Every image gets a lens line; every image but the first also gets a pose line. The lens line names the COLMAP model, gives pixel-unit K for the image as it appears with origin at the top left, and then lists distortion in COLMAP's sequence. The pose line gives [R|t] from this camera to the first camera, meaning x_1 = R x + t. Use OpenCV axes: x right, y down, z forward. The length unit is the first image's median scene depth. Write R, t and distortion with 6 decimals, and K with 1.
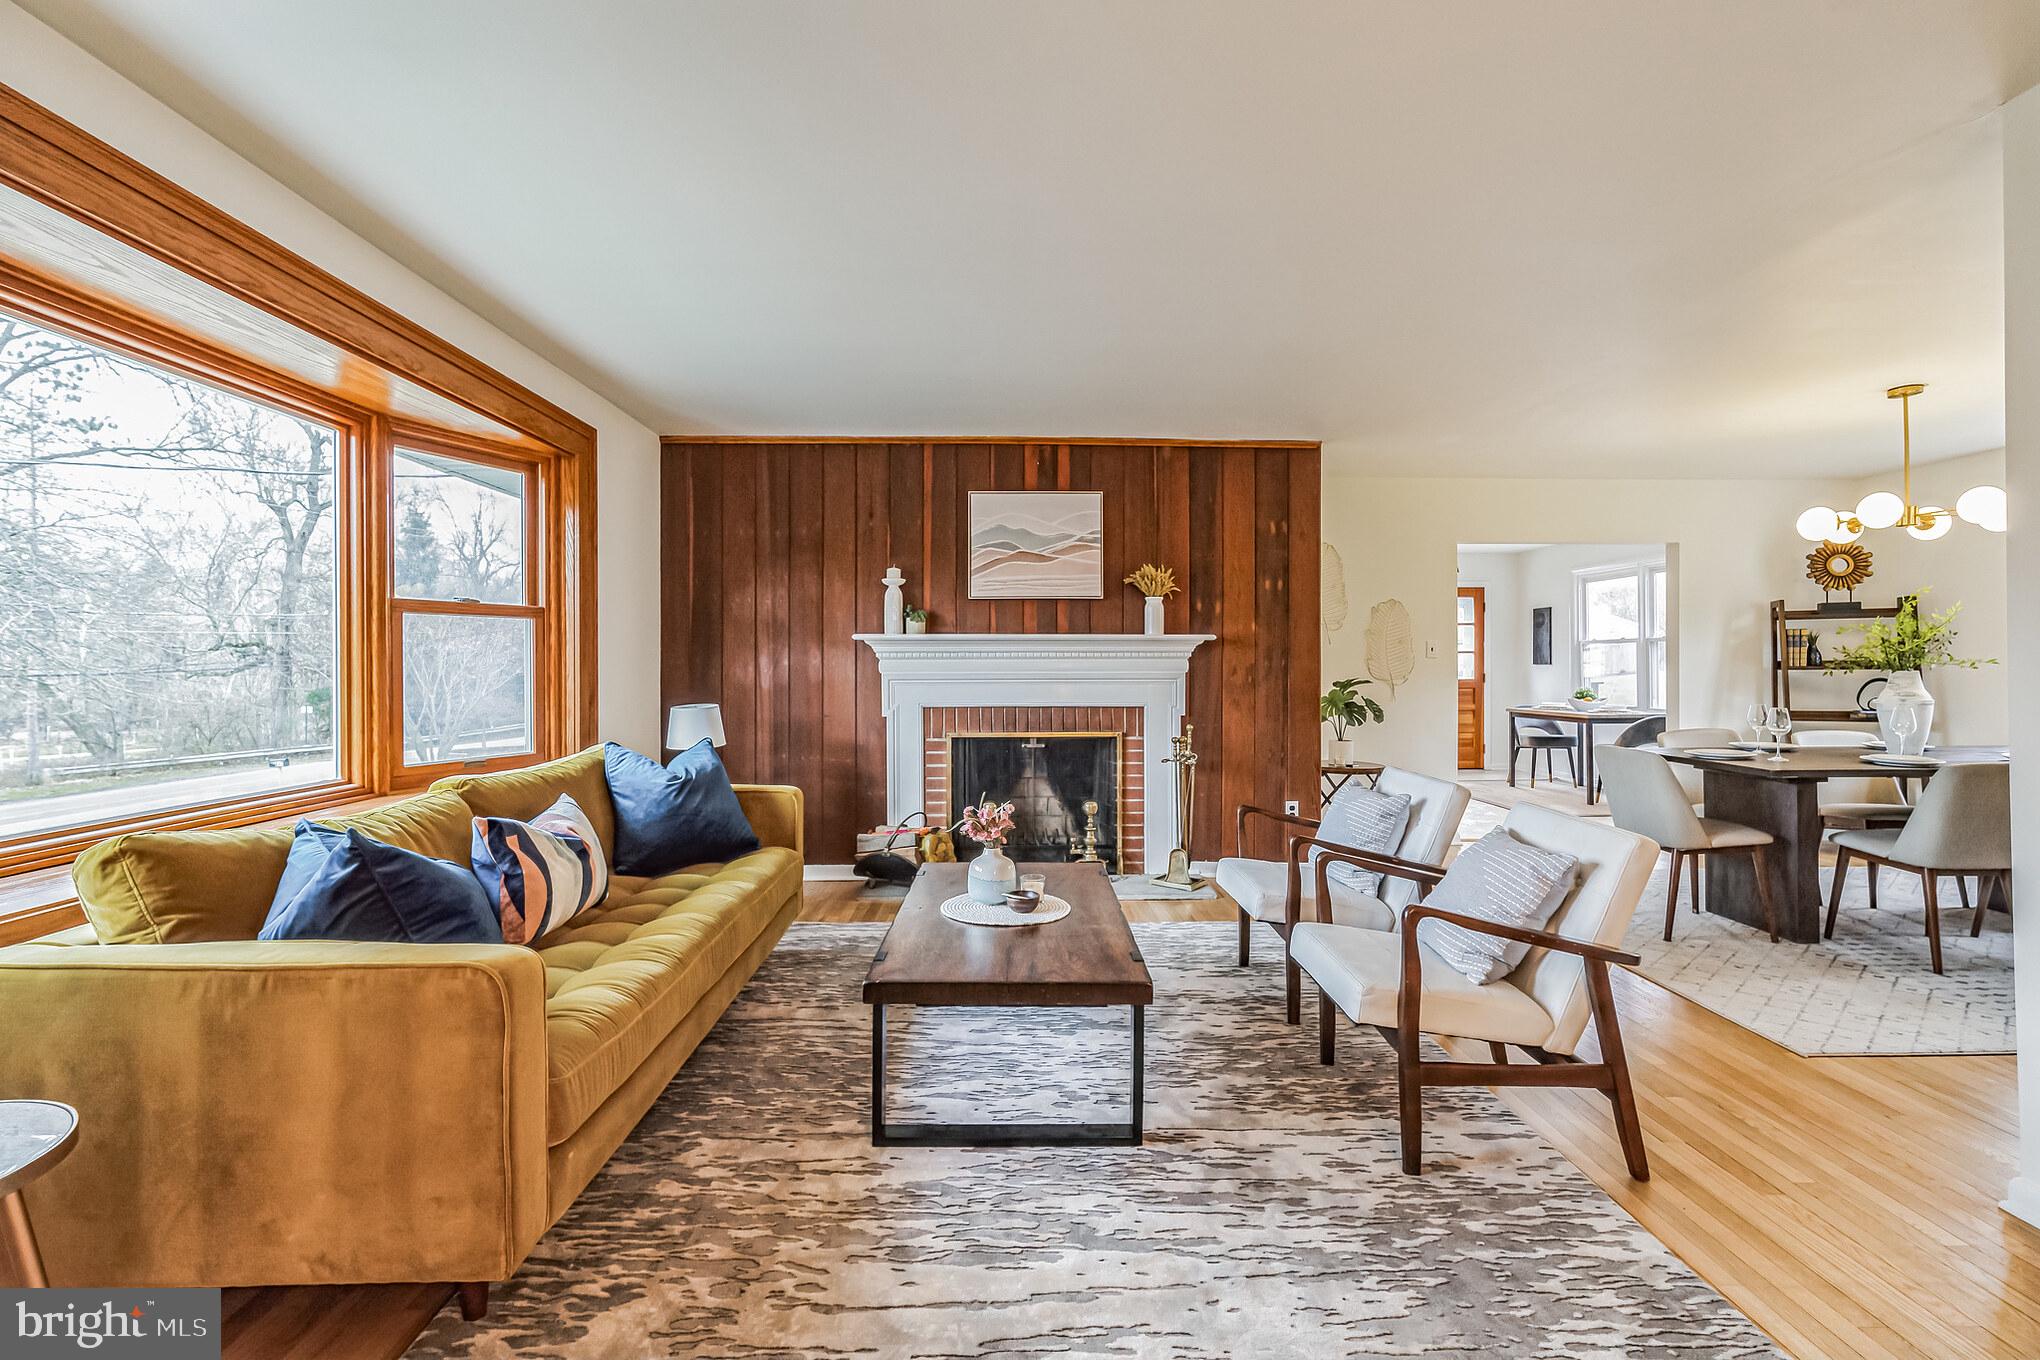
lens RADIAL K [[903.0, 0, 1029.5], [0, 903.0, 667.5], [0, 0, 1]] dist [-0.010174, 0.000091]
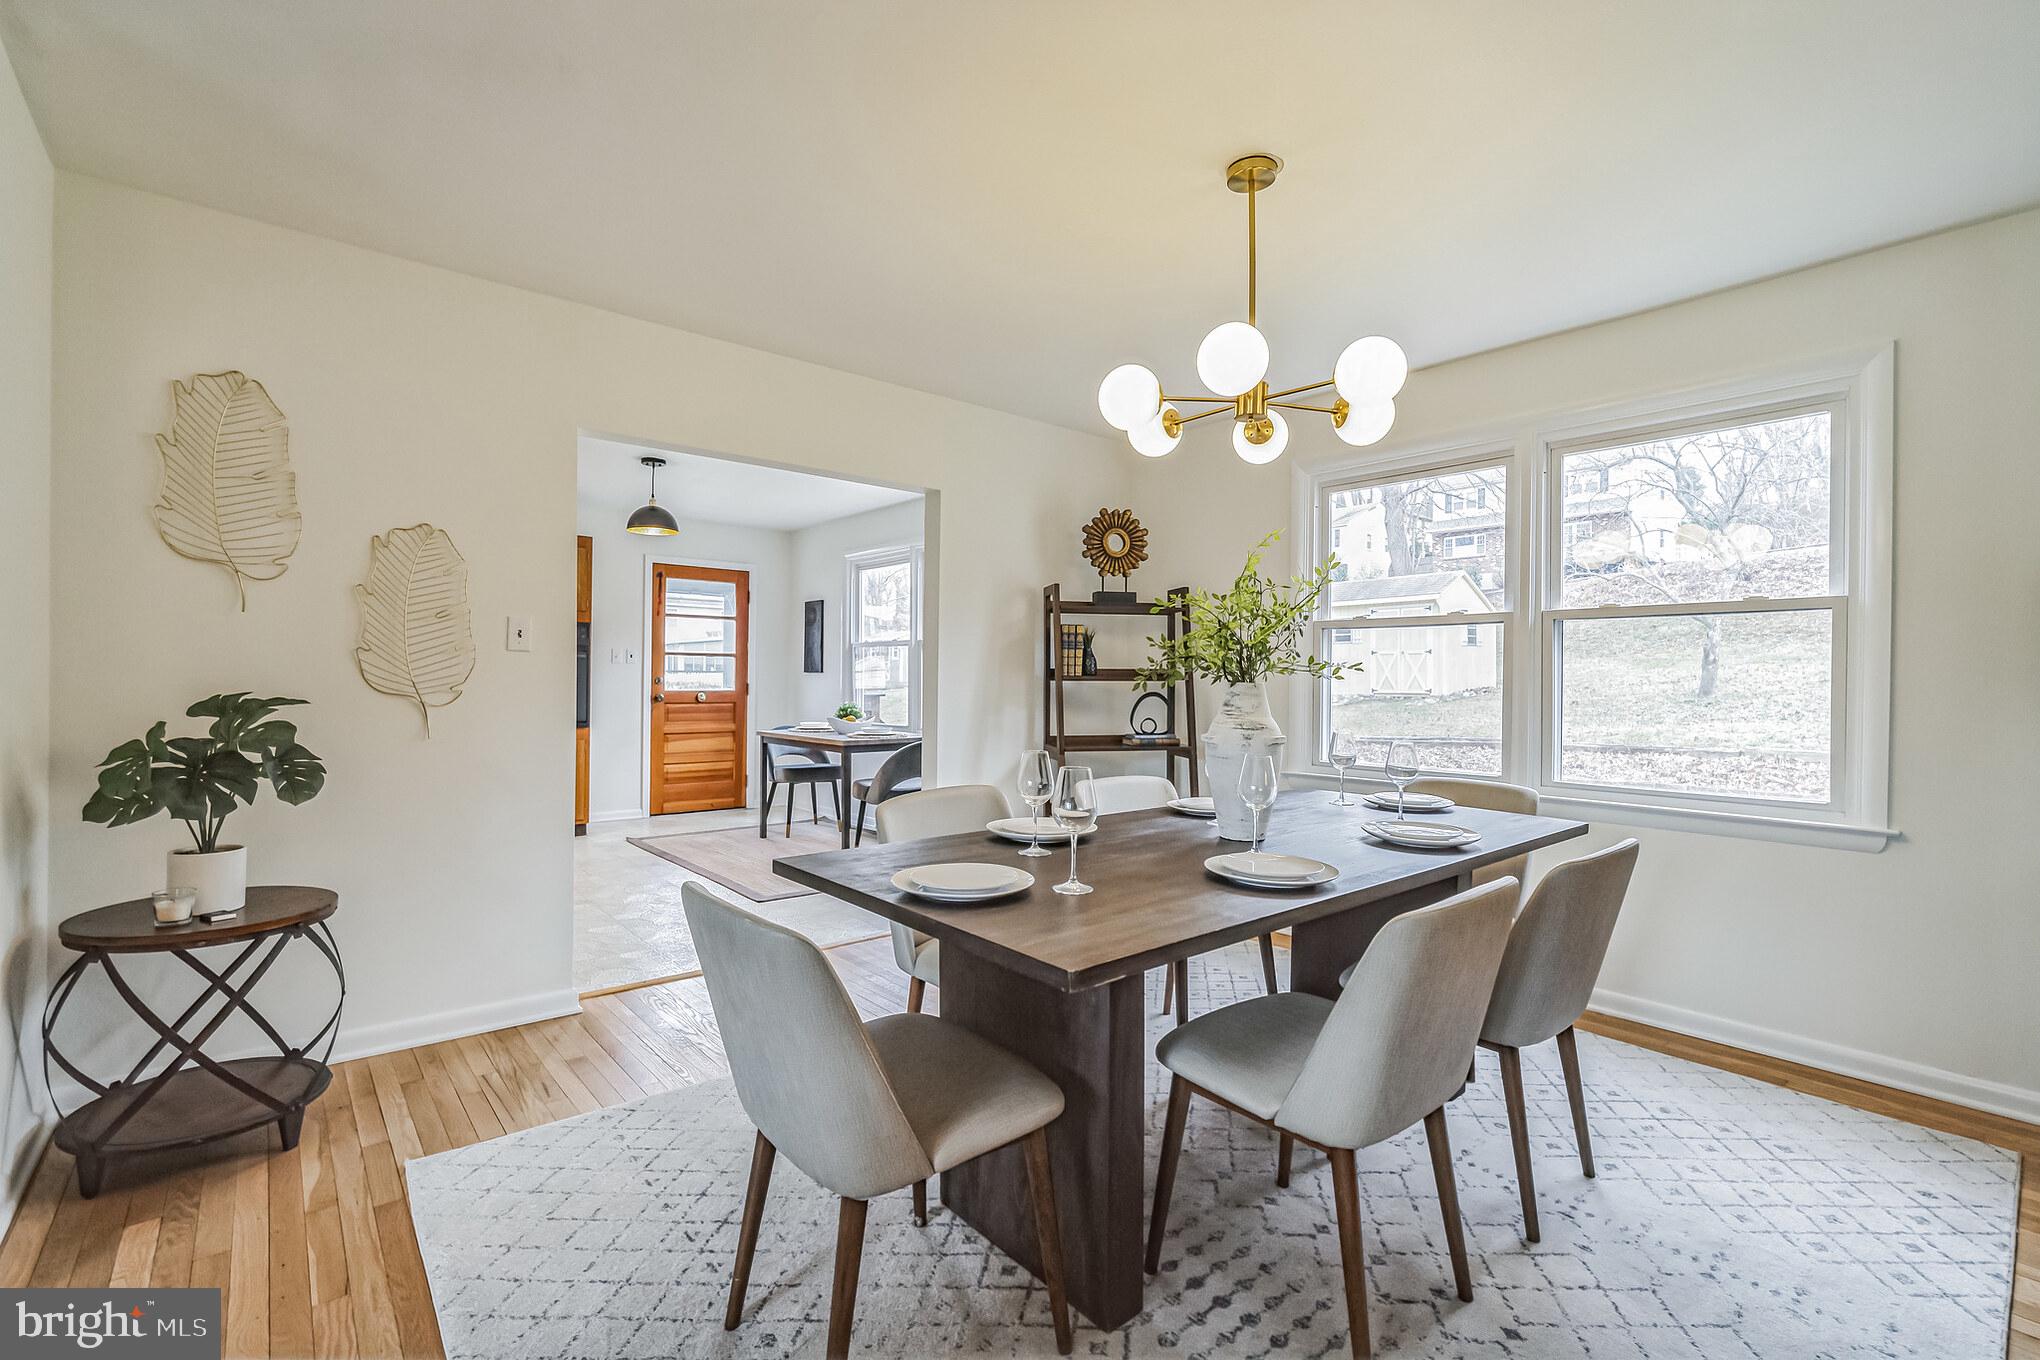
lens RADIAL K [[887.6, 0, 1020.0], [0, 887.6, 680.0], [0, 0, 1]] dist [-0.011119, -0.000096]
pose [[0.779063, 0.008998, 0.626882, 0.432348], [-0.011221, 0.999937, -0.000409, 0.003186], [-0.626846, -0.006716, 0.779114, 0.540630]]
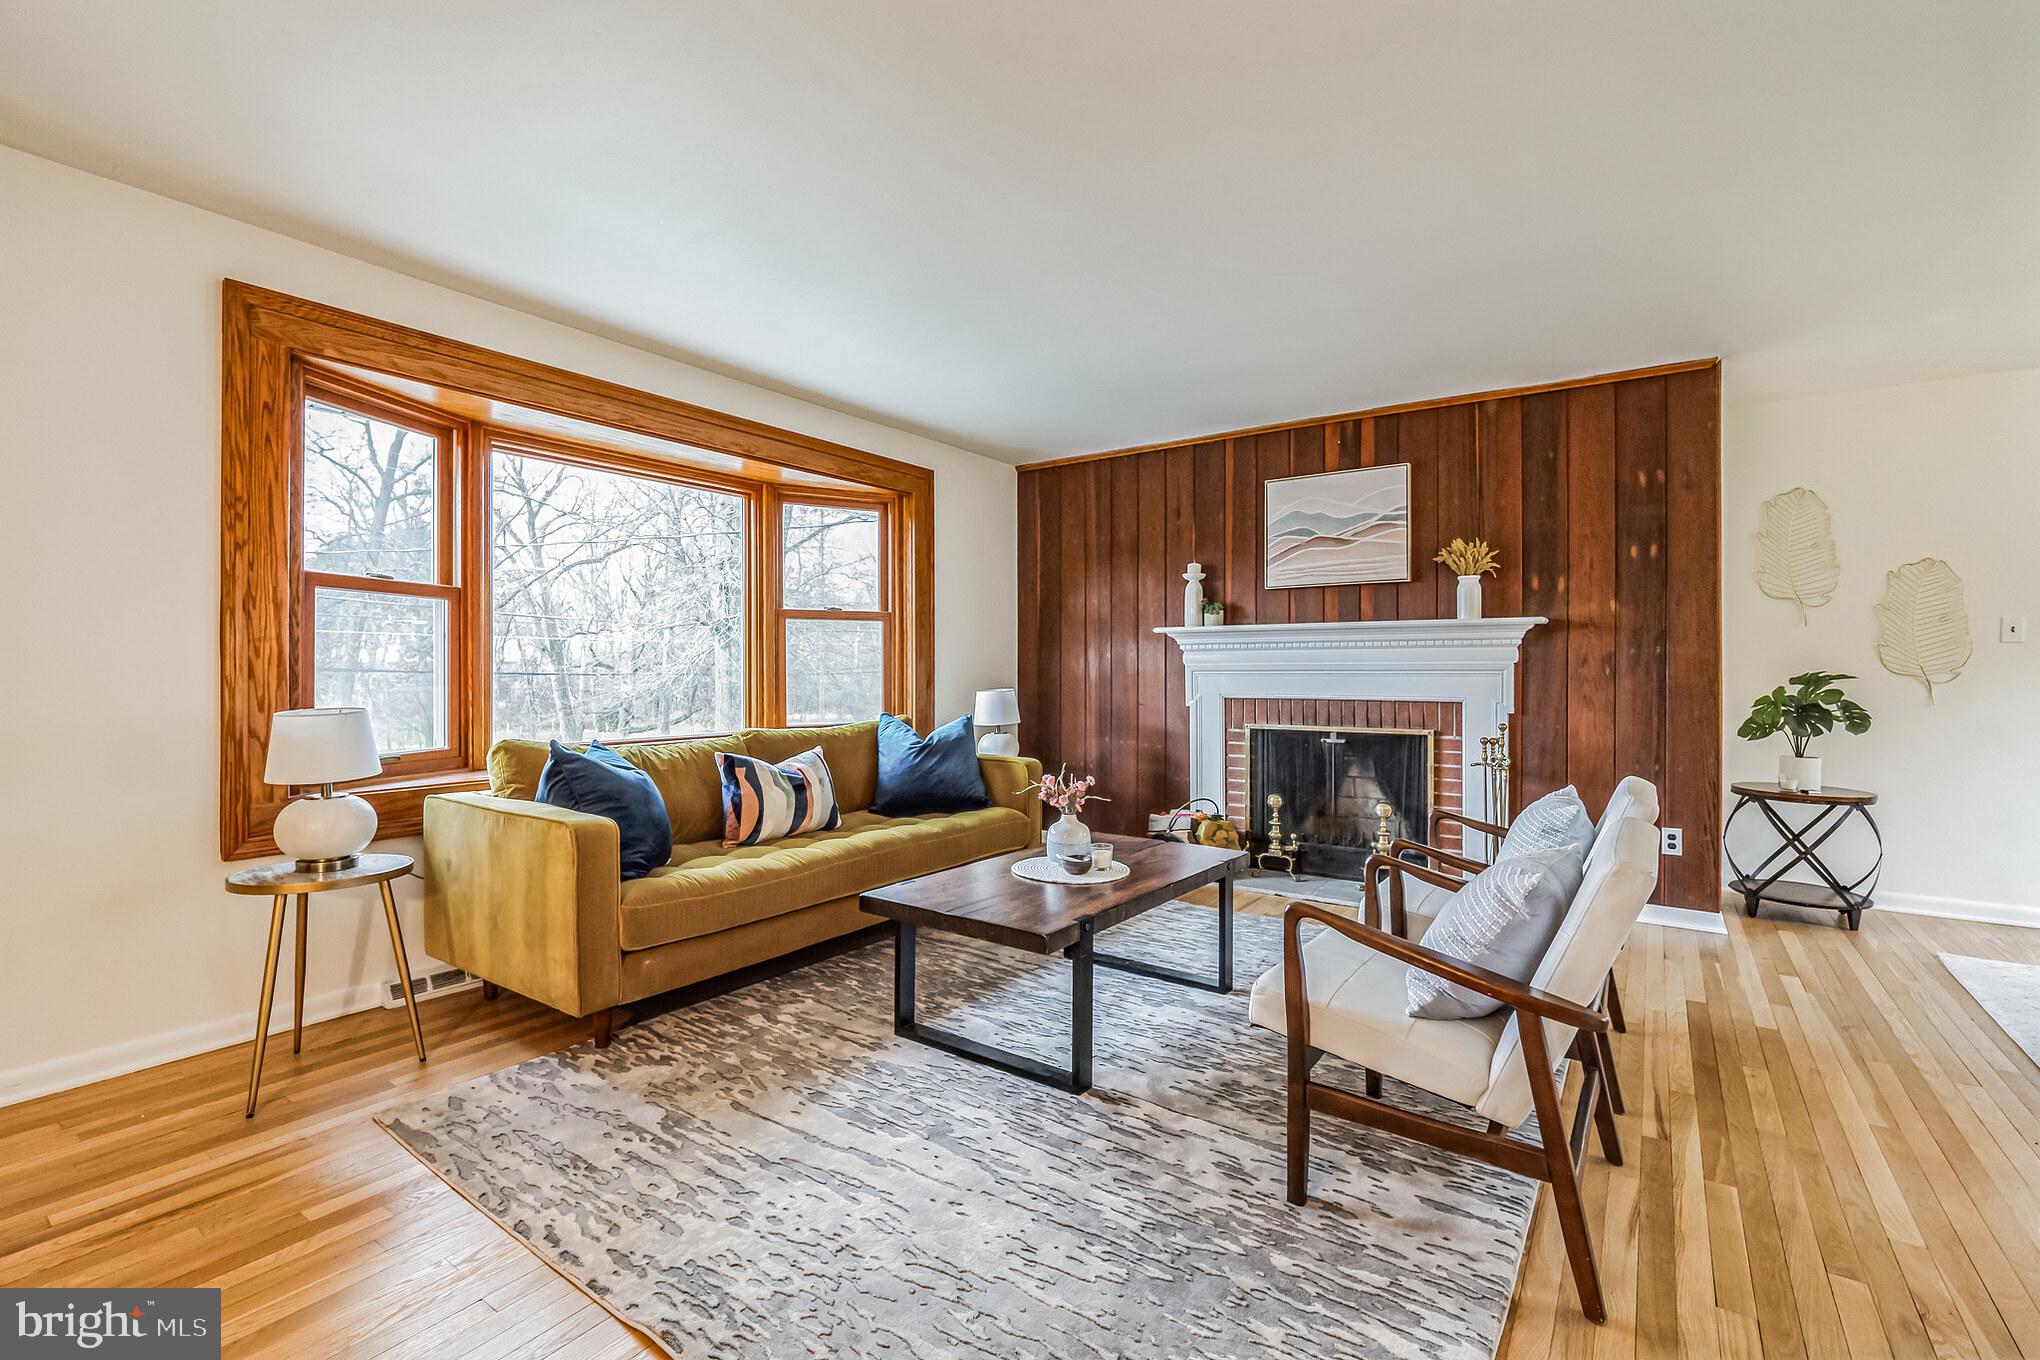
lens RADIAL K [[903.0, 0, 1029.5], [0, 903.0, 667.5], [0, 0, 1]] dist [-0.010174, 0.000091]
pose [[0.802036, -0.001288, -0.597274, 0.315760], [-0.001737, 0.999988, -0.004489, 0.014776], [0.597273, 0.004637, 0.802025, 0.051057]]
